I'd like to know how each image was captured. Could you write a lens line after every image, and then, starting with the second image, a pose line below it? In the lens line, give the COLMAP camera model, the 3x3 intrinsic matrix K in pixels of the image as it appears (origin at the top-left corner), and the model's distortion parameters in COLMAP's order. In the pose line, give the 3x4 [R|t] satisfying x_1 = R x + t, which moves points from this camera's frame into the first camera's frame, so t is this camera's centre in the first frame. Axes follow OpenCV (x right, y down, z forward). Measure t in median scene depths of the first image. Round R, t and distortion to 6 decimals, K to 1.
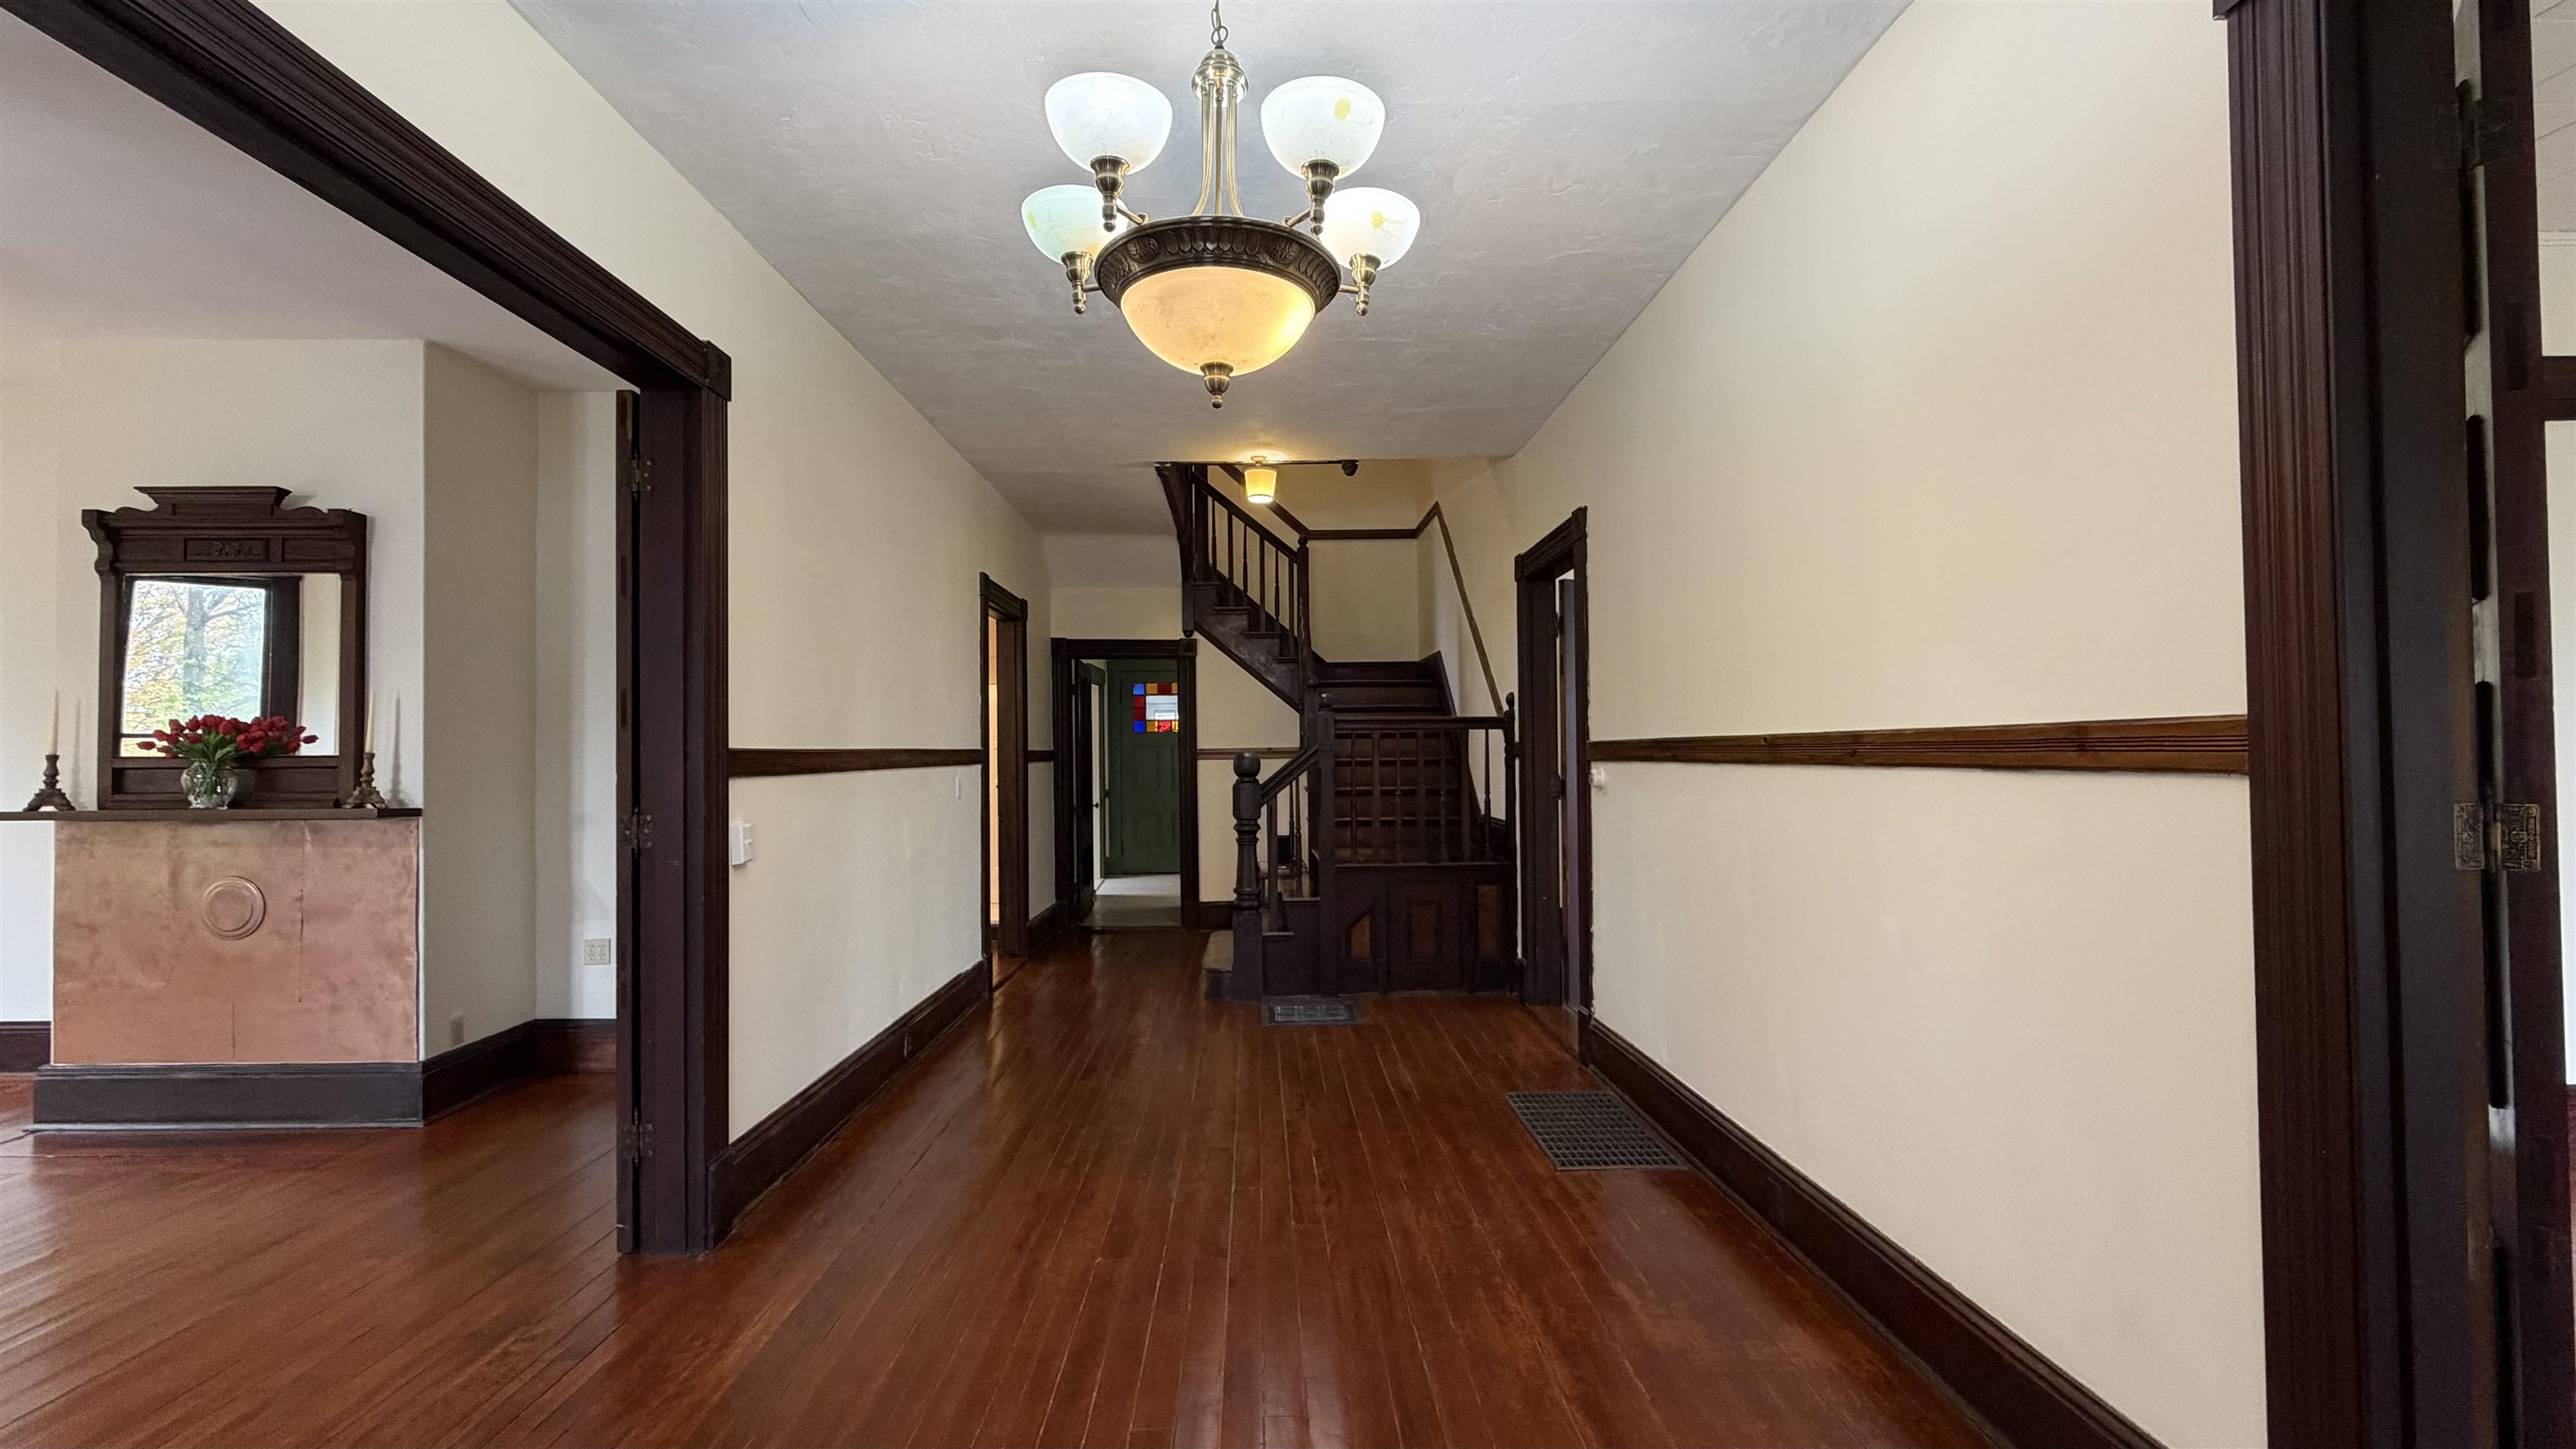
lens RADIAL K [[1028.4, 0, 1276.8], [0, 1028.4, 741.1], [0, 0, 1]] dist [-0.000839, -0.000262]
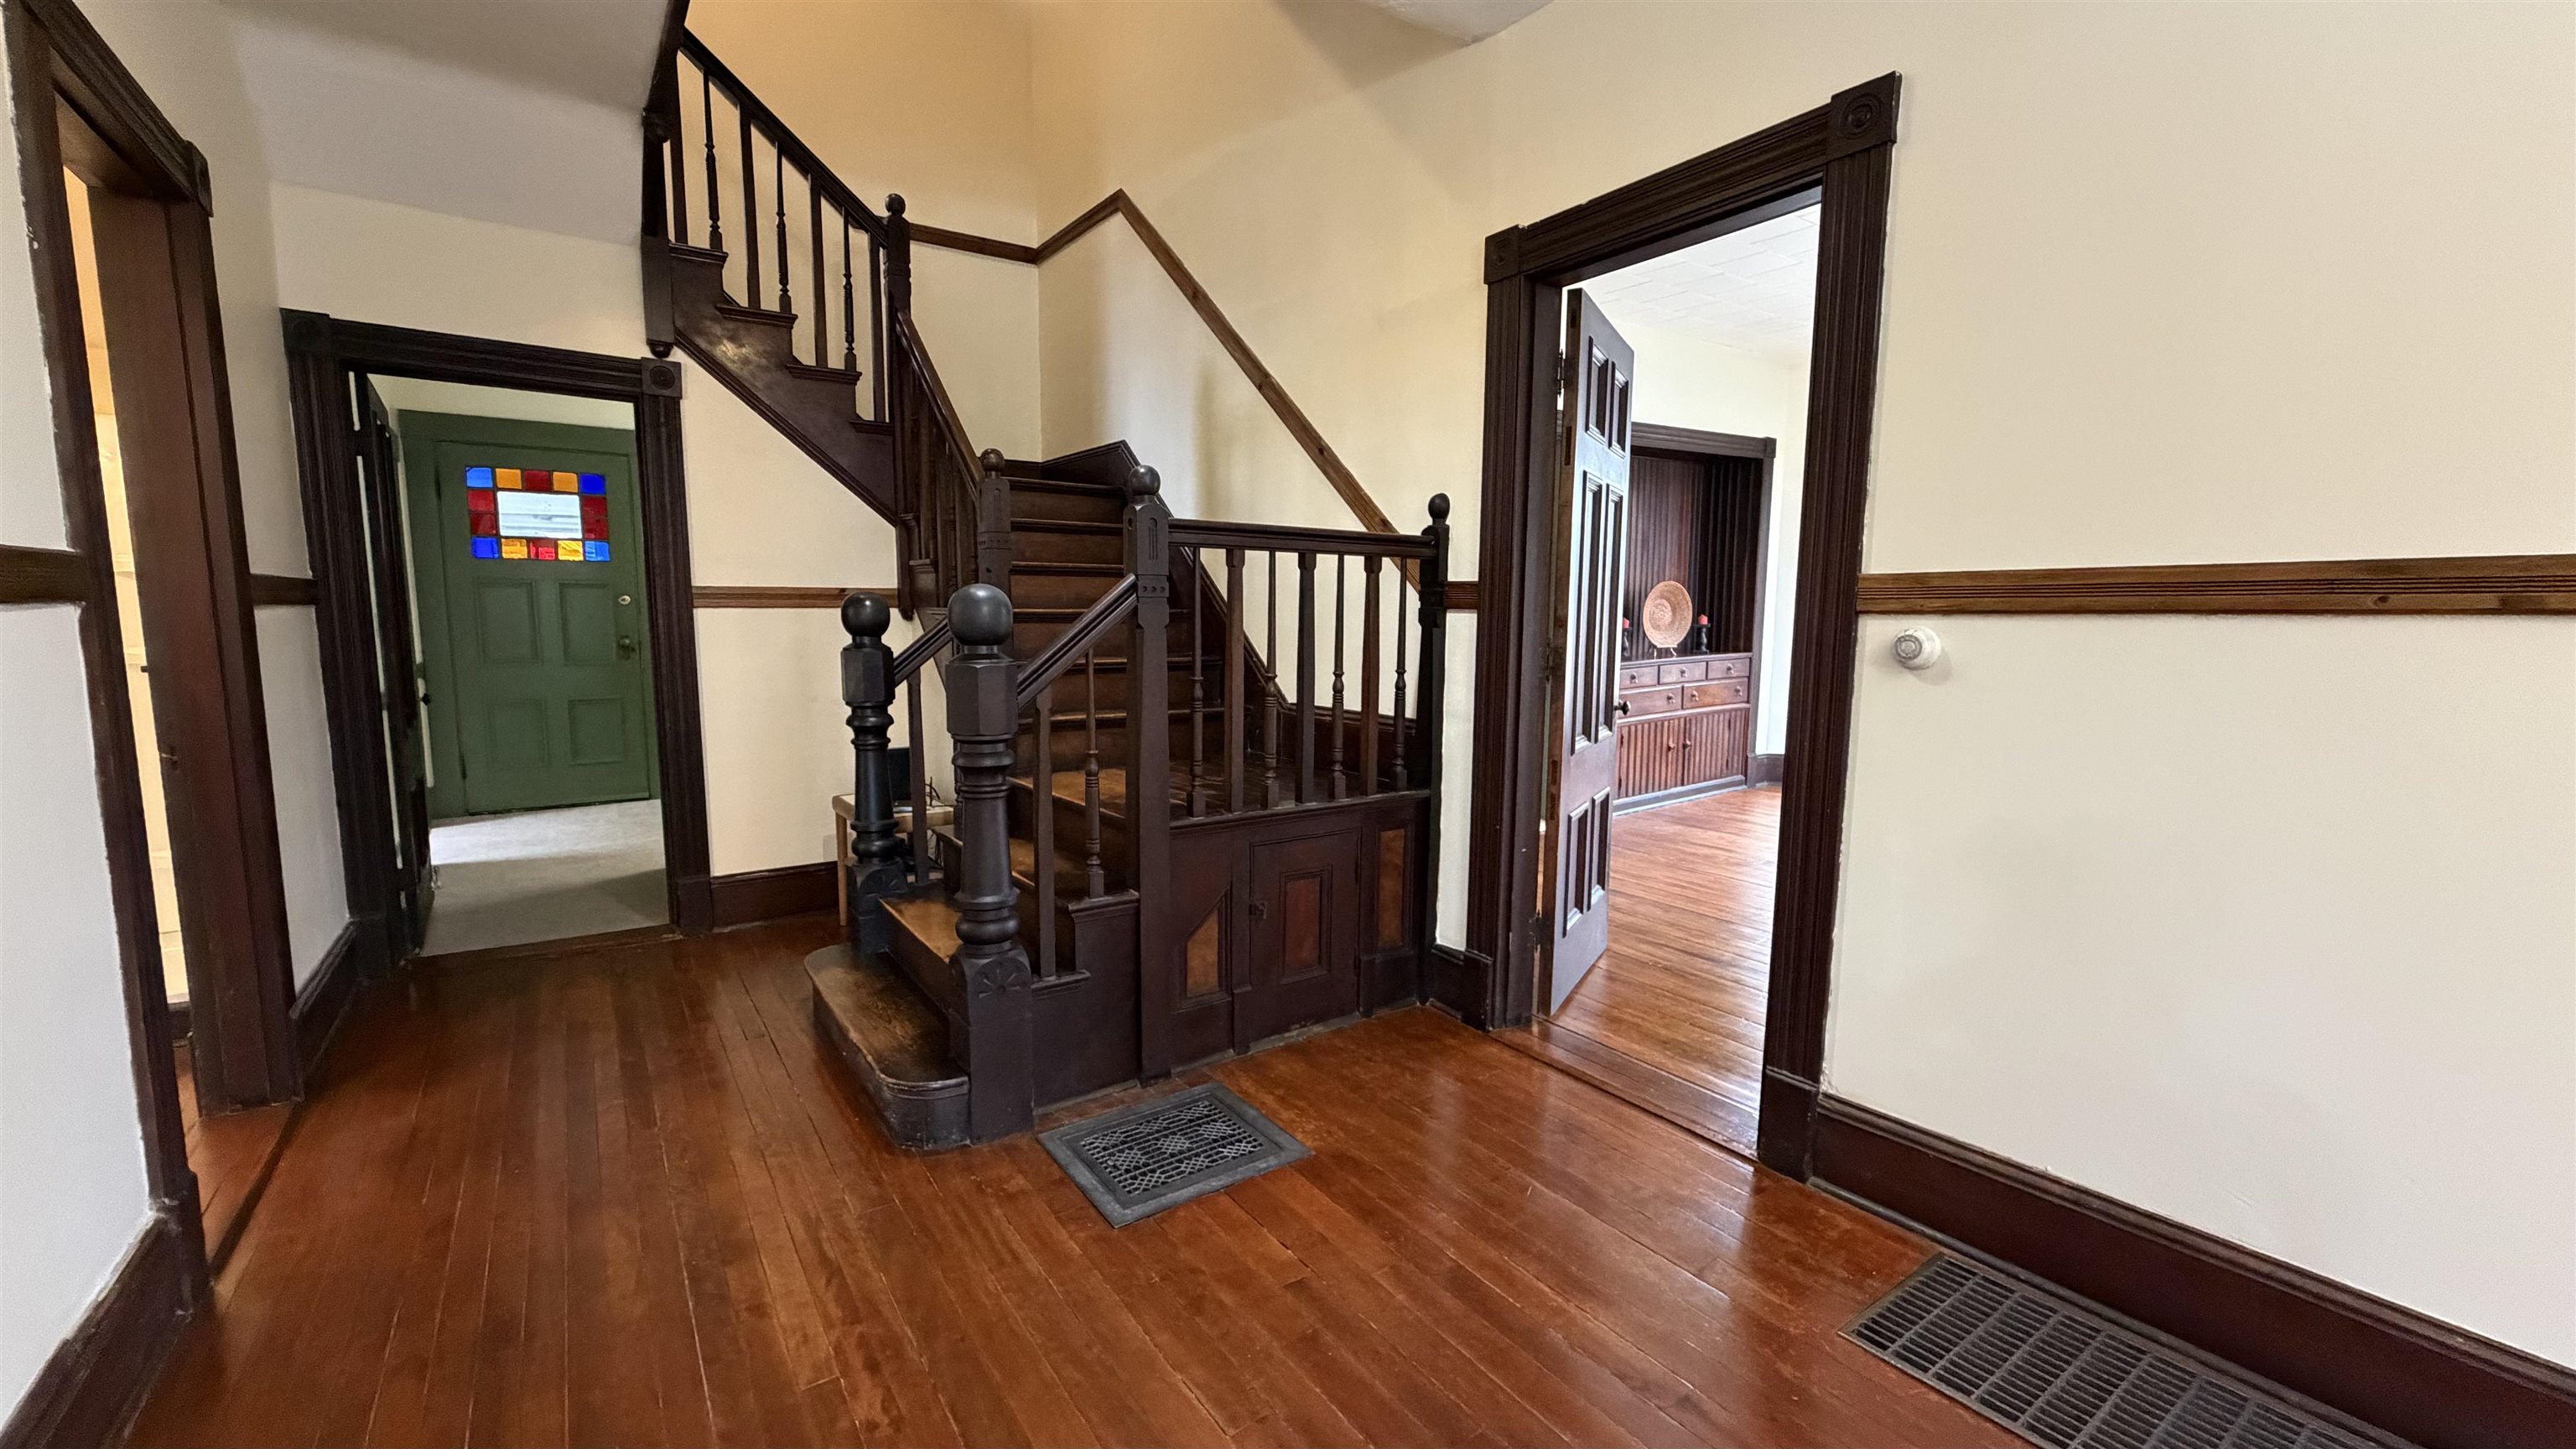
lens RADIAL K [[1028.4, 0, 1276.8], [0, 1028.4, 741.1], [0, 0, 1]] dist [-0.000839, -0.000262]
pose [[0.834149, -0.052868, 0.548999, -0.125681], [-0.021962, 0.991422, 0.128841, 0.012675], [-0.551101, -0.119530, 0.825833, 0.424796]]
